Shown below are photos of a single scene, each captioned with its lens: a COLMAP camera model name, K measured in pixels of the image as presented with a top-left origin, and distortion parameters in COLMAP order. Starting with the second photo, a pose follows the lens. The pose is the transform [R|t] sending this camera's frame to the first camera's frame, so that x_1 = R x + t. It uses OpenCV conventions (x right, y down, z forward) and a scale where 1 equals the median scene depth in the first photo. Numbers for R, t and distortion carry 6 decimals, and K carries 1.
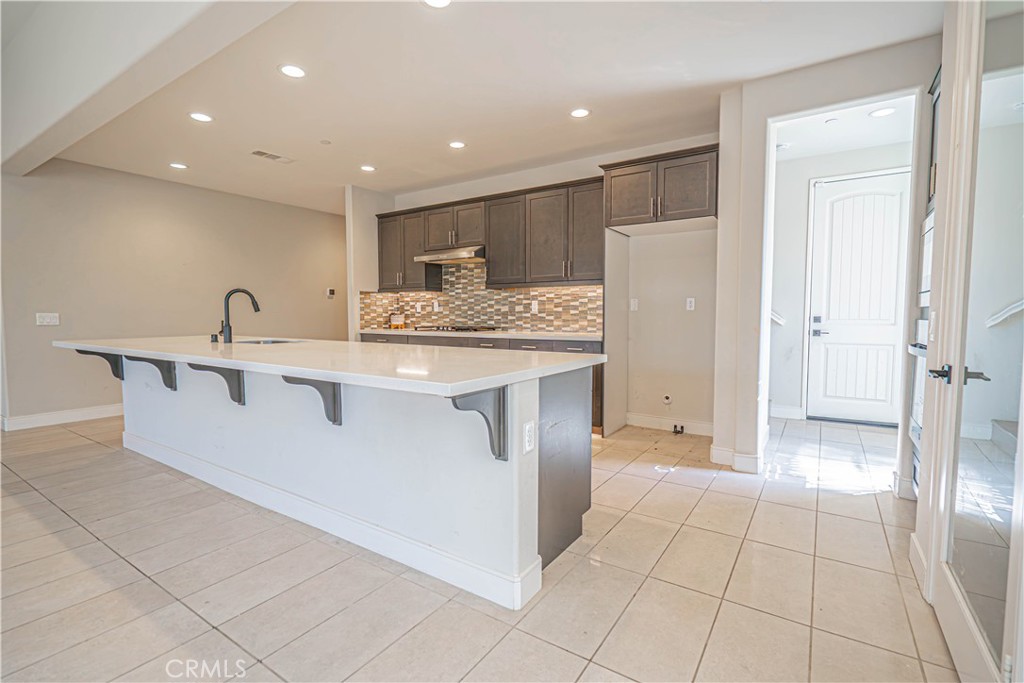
lens RADIAL K [[470.9, 0, 512.0], [0, 470.9, 341.5], [0, 0, 1]] dist [-0.000862, 0.000120]
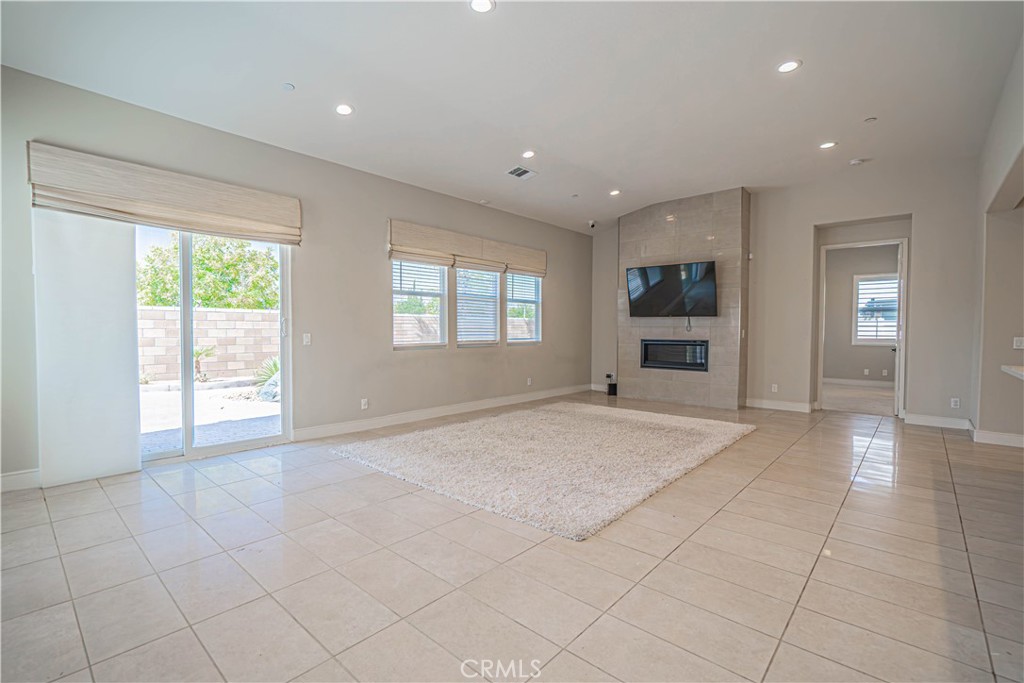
lens RADIAL K [[458.6, 0, 512.0], [0, 458.6, 341.5], [0, 0, 1]] dist [0.001115, 0.000265]
pose [[-0.136614, 0.025413, -0.990298, 0.137529], [-0.061693, 0.997512, 0.034109, -0.014882], [0.988702, 0.065755, -0.134706, 0.032533]]
